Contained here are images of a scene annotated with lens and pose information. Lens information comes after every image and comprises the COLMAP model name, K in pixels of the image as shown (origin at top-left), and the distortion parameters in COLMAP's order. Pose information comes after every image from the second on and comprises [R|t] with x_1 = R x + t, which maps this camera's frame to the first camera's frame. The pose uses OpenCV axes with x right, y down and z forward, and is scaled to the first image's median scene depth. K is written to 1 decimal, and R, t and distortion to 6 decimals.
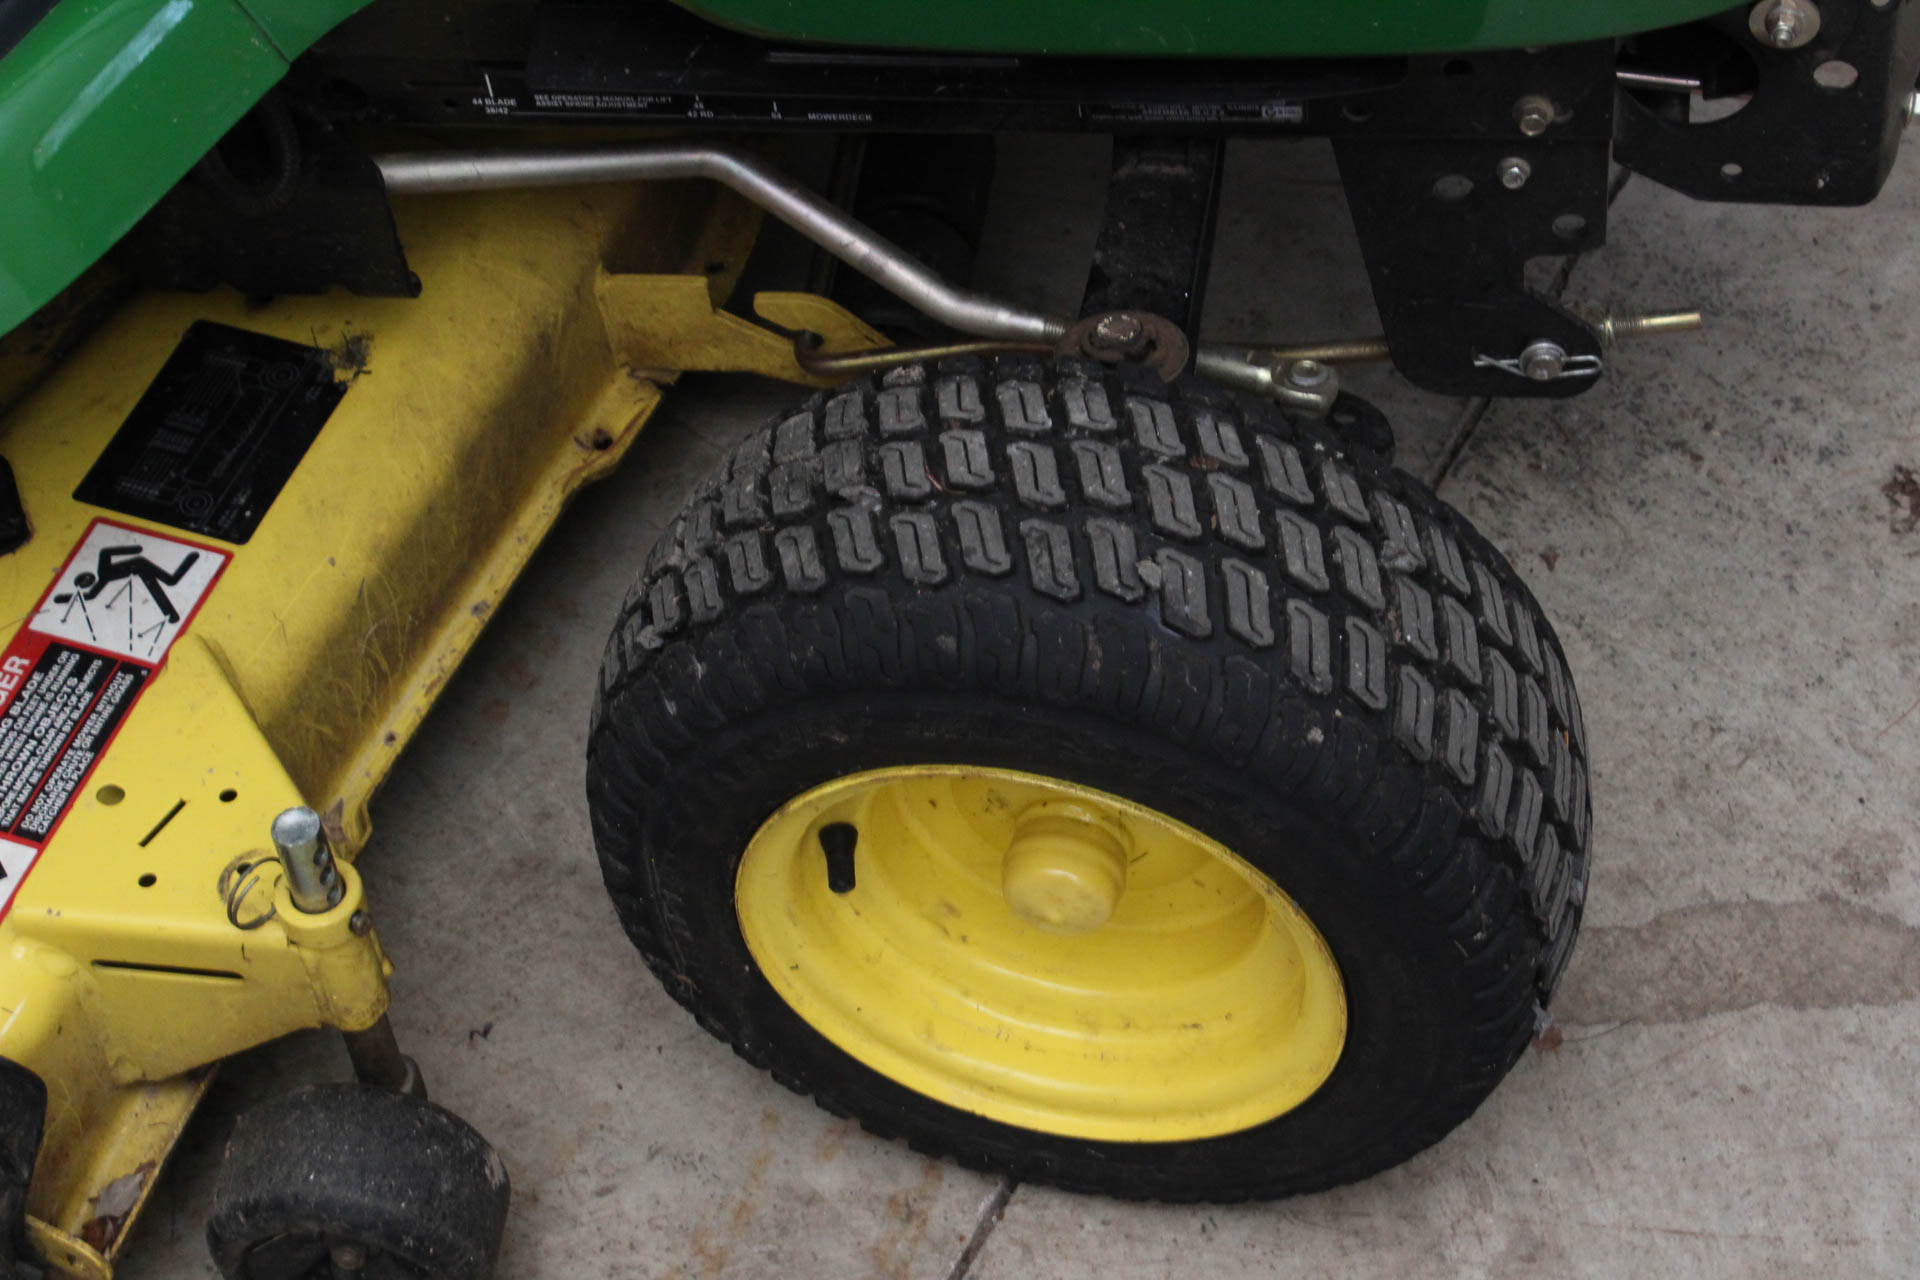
lens RADIAL K [[3906.0, 0, 960.0], [0, 3906.0, 640.0], [0, 0, 1]] dist [0.021110, 0.232584]
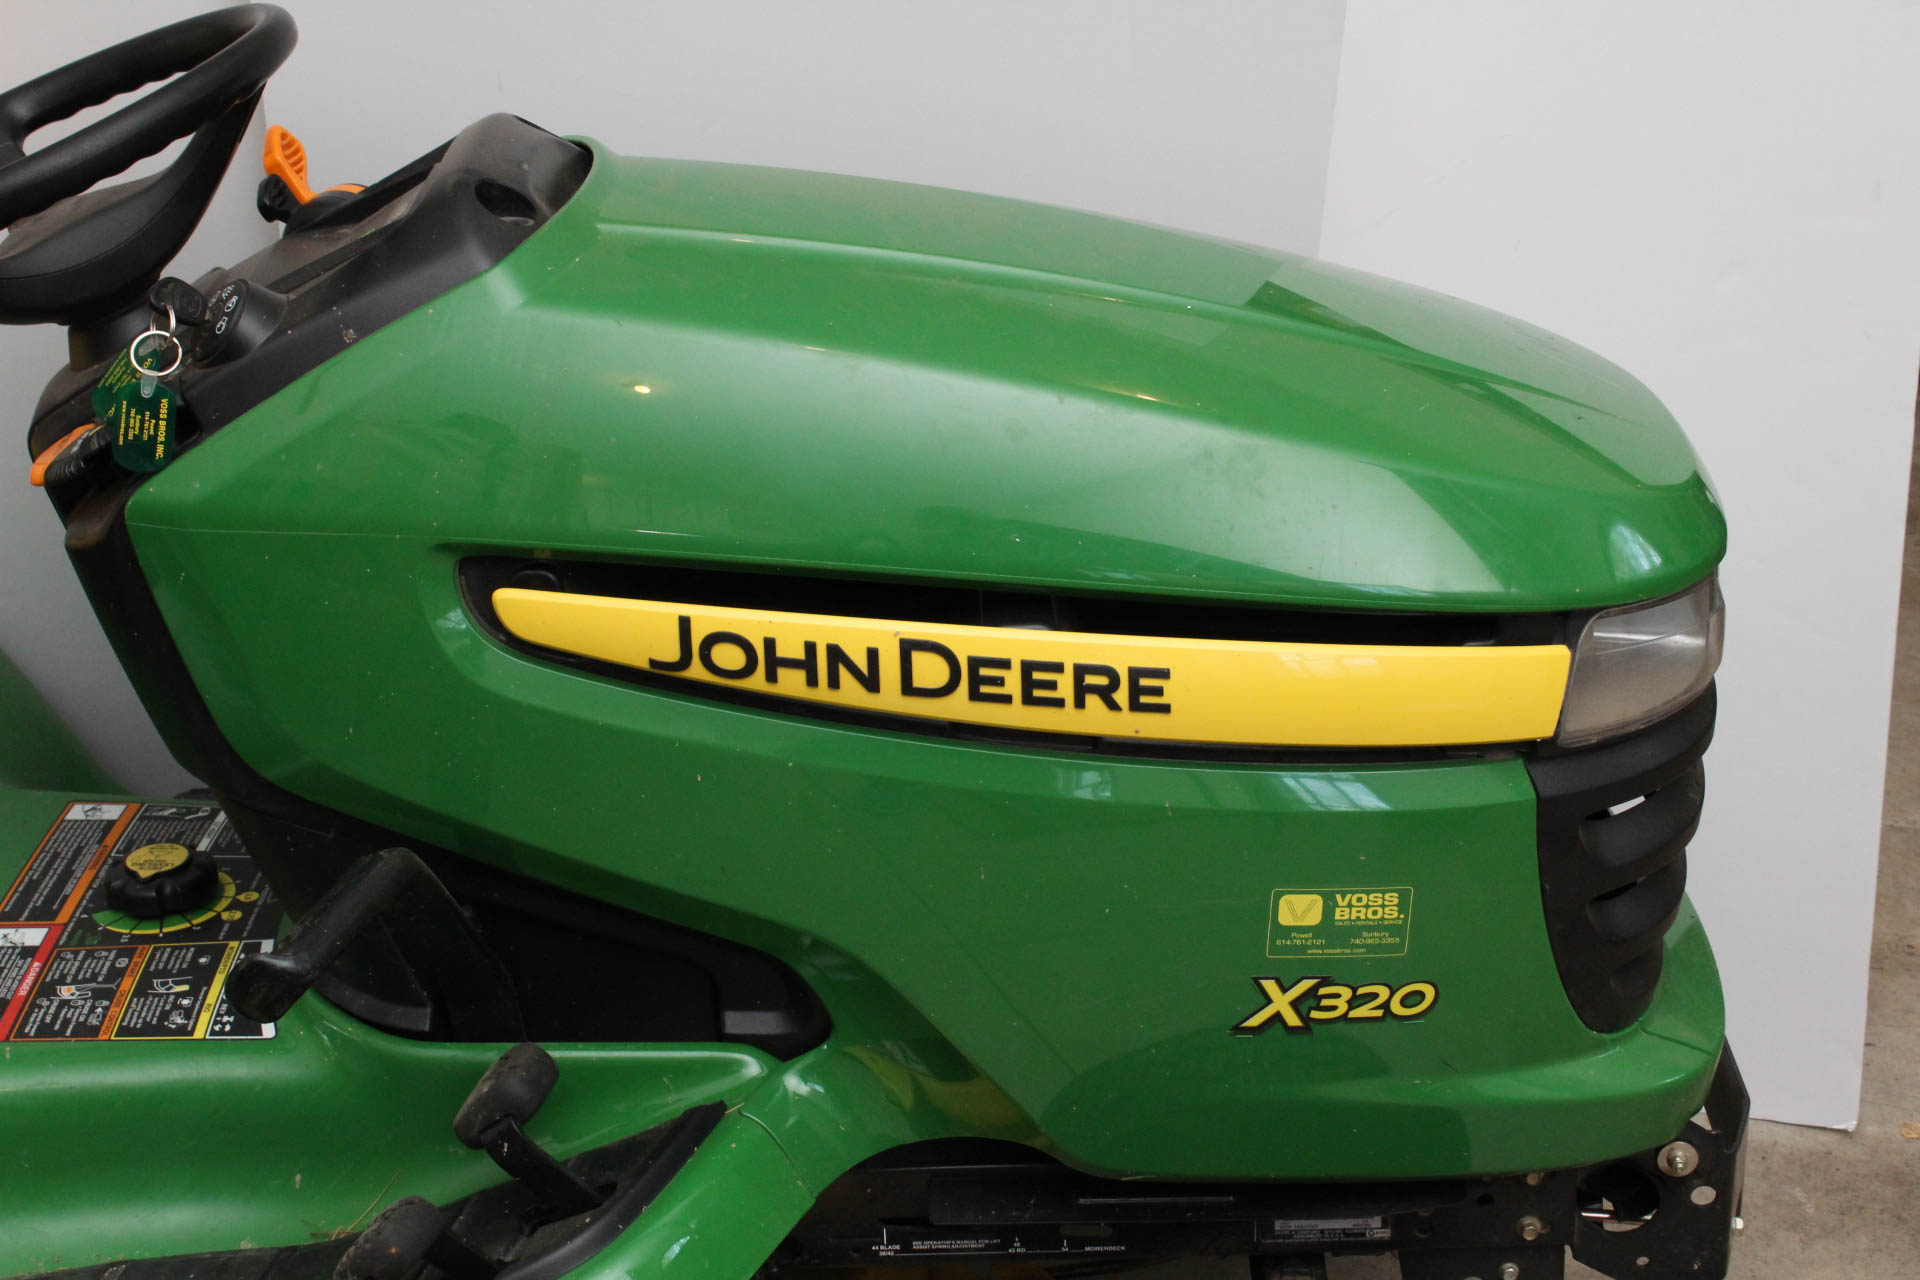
lens RADIAL K [[3153.9, 0, 960.0], [0, 3153.9, 640.0], [0, 0, 1]] dist [-0.043497, 0.177777]
pose [[0.987603, 0.012675, 0.156461, -0.296535], [0.057696, 0.897653, -0.436909, 0.206669], [-0.145986, 0.440520, 0.885794, -0.262499]]
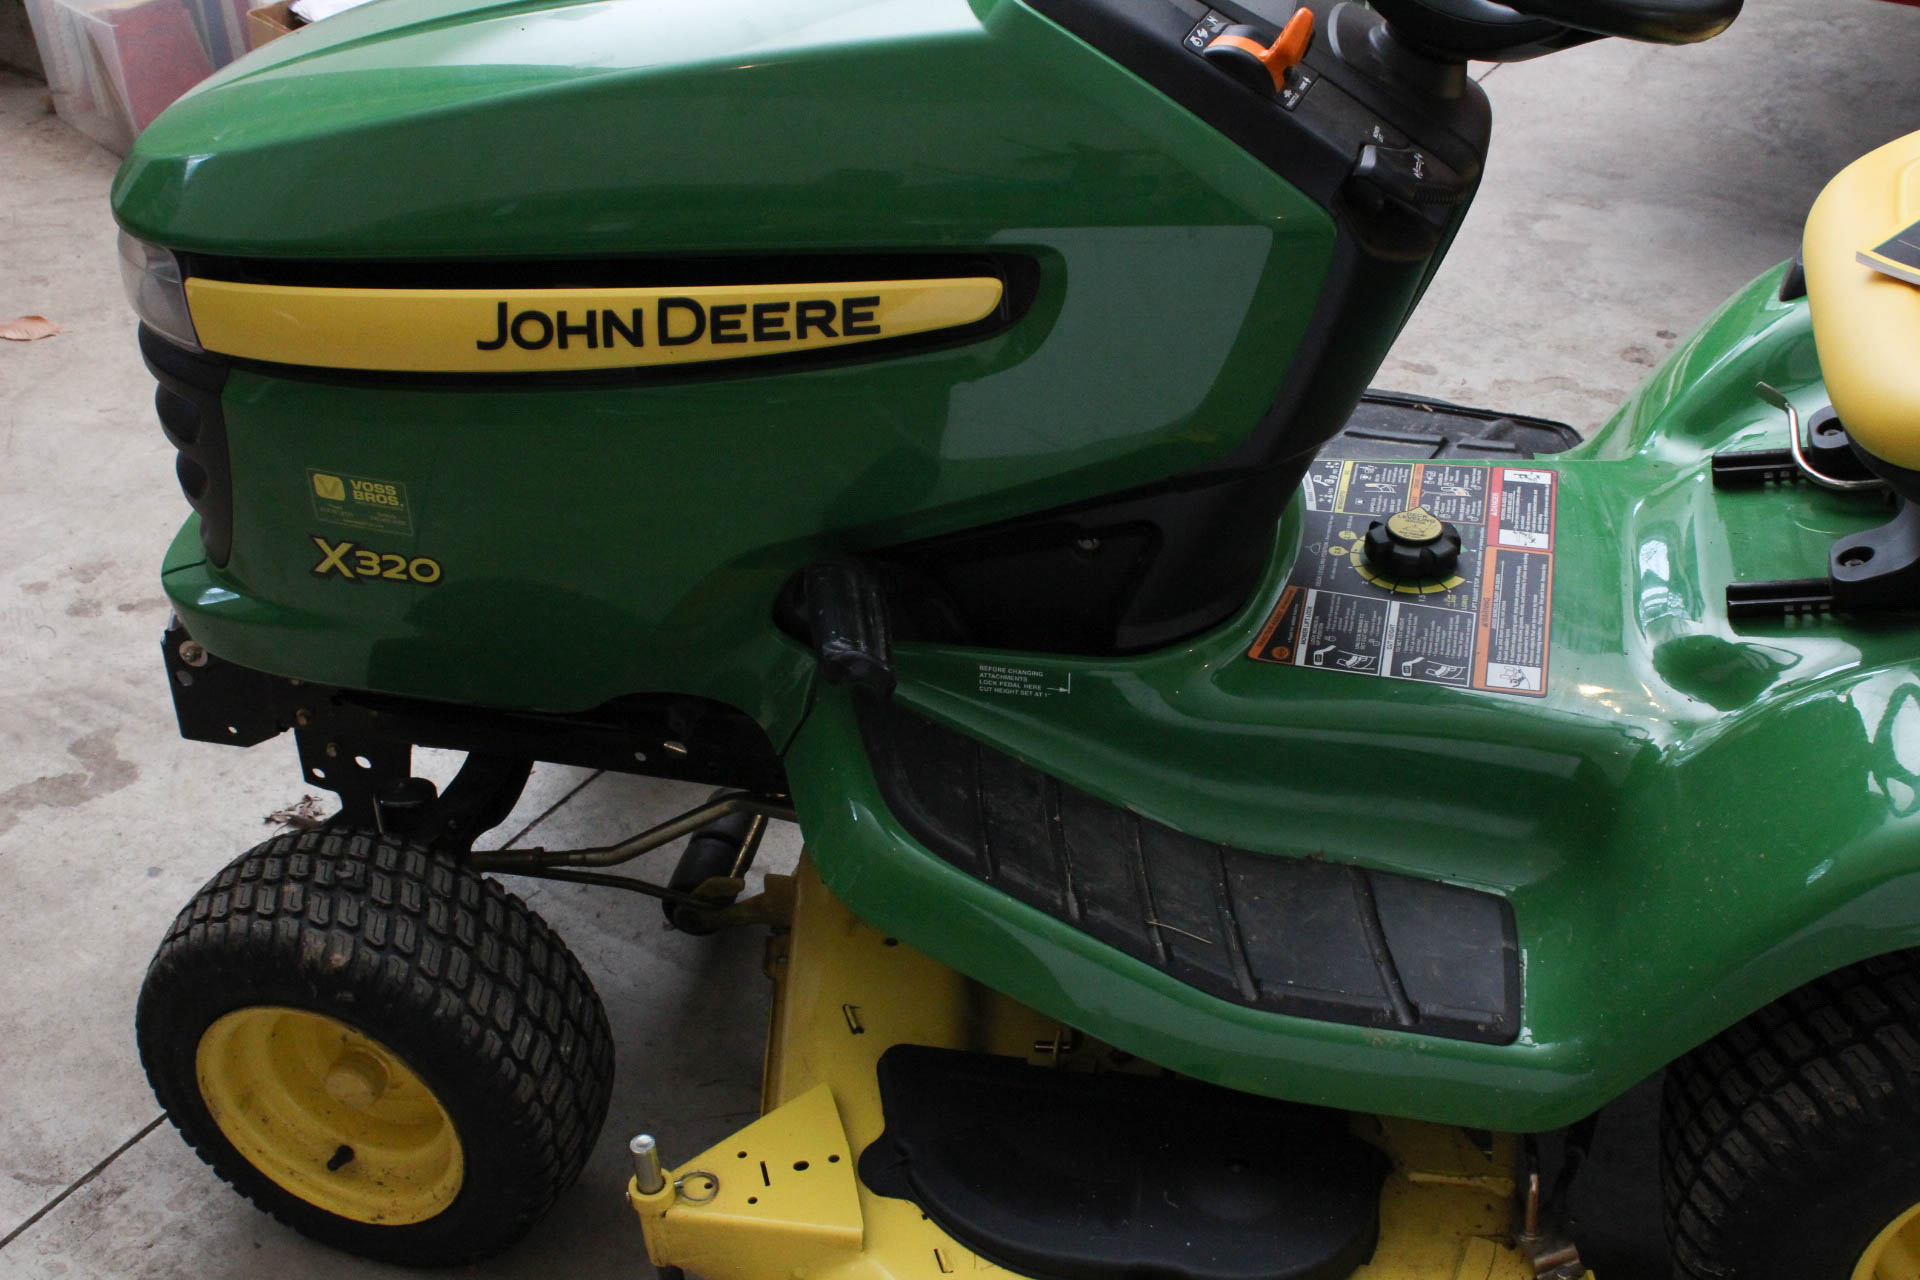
lens RADIAL K [[2417.7, 0, 960.0], [0, 2417.7, 640.0], [0, 0, 1]] dist [-0.078617, 0.115051]
pose [[-0.991519, 0.061874, 0.114291, -0.333008], [0.120037, 0.098890, 0.987832, -1.536626], [0.049818, 0.993173, -0.105479, 1.201355]]
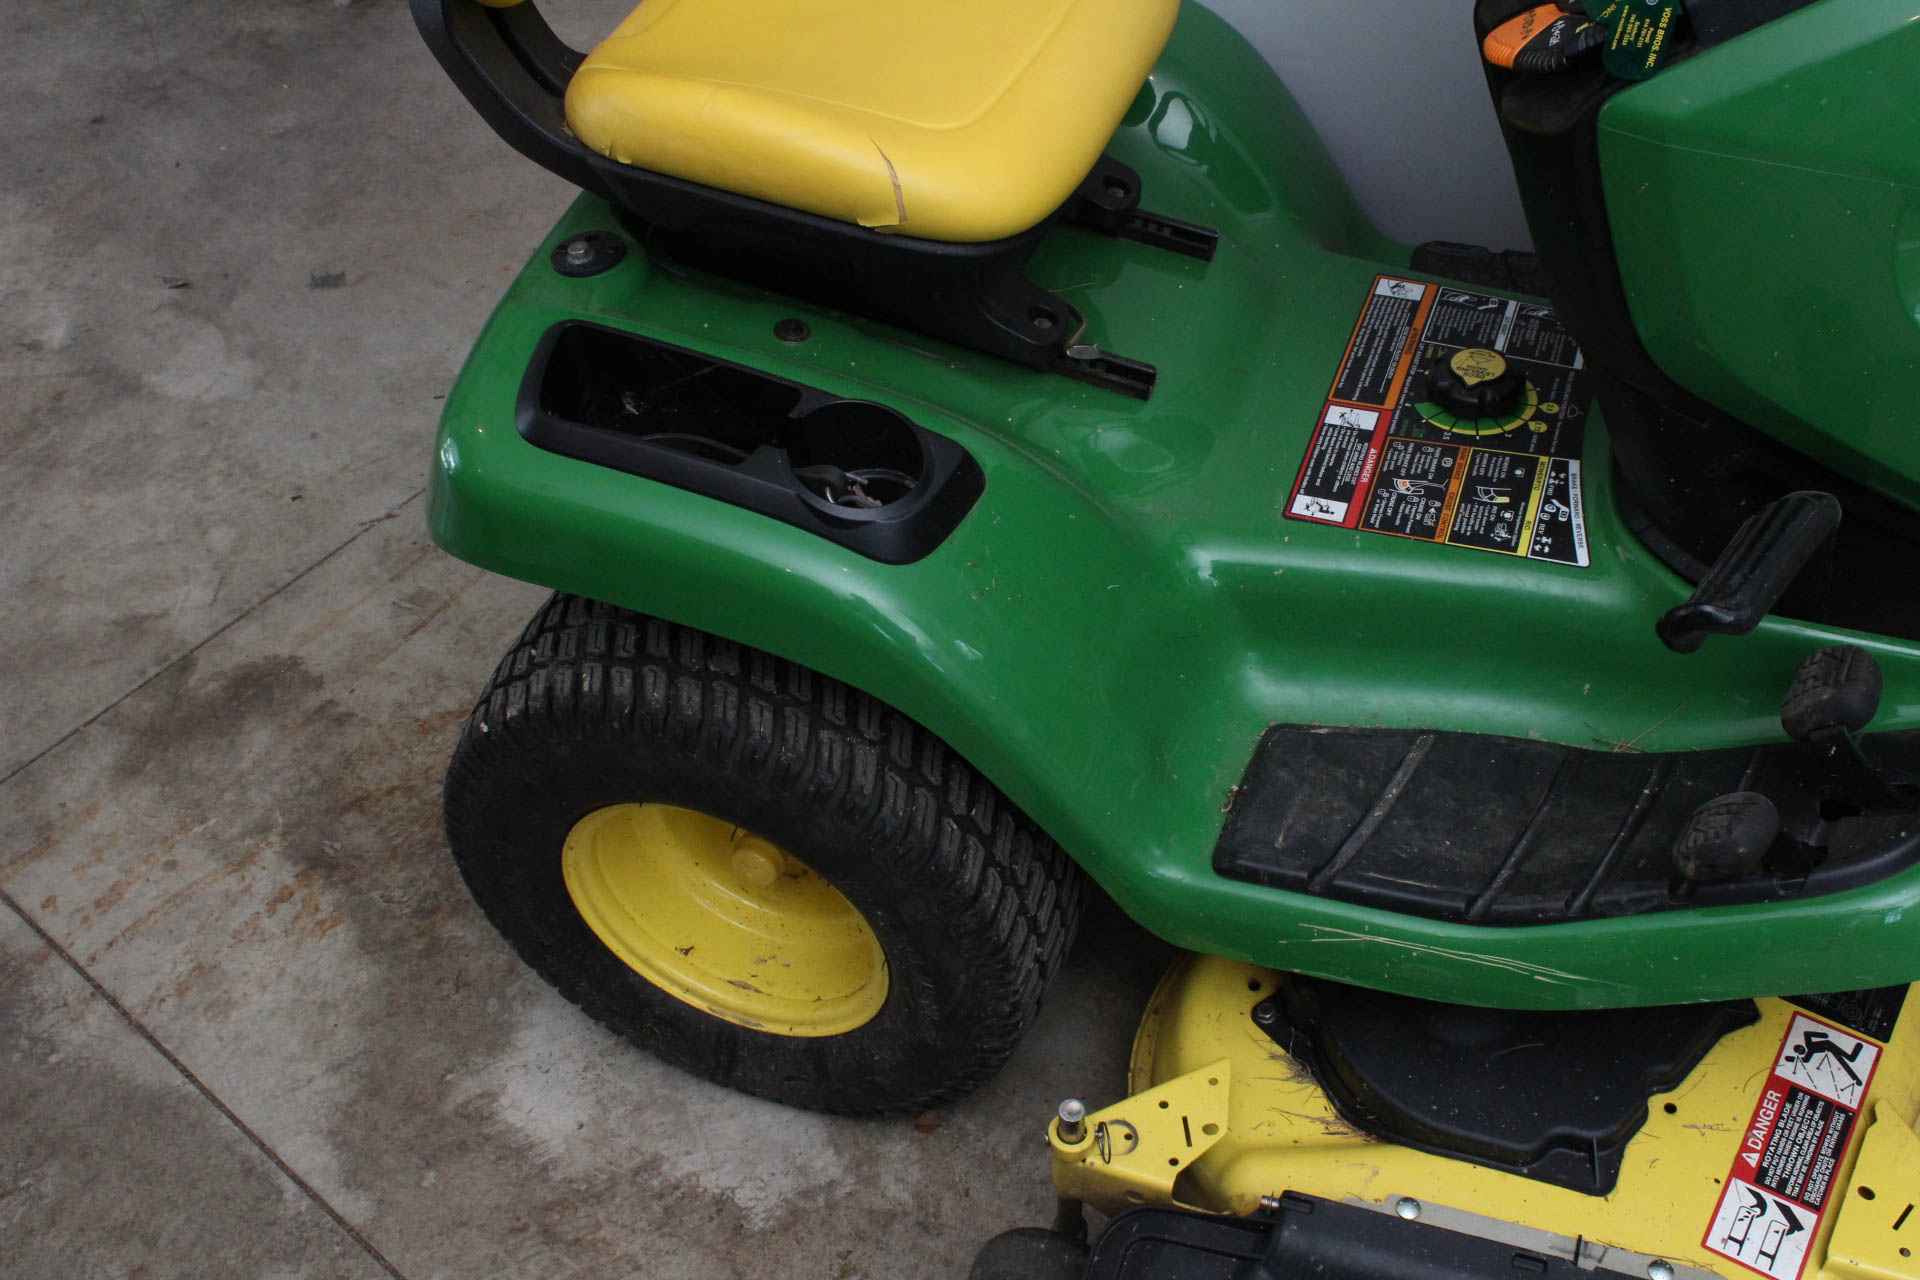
lens RADIAL K [[1951.1, 0, 960.0], [0, 1951.1, 640.0], [0, 0, 1]] dist [-0.117893, 0.115699]
pose [[0.980582, 0.150865, -0.125295, -0.535170], [-0.161113, 0.983999, -0.076087, -0.073535], [0.111812, 0.094796, 0.989198, 0.071302]]
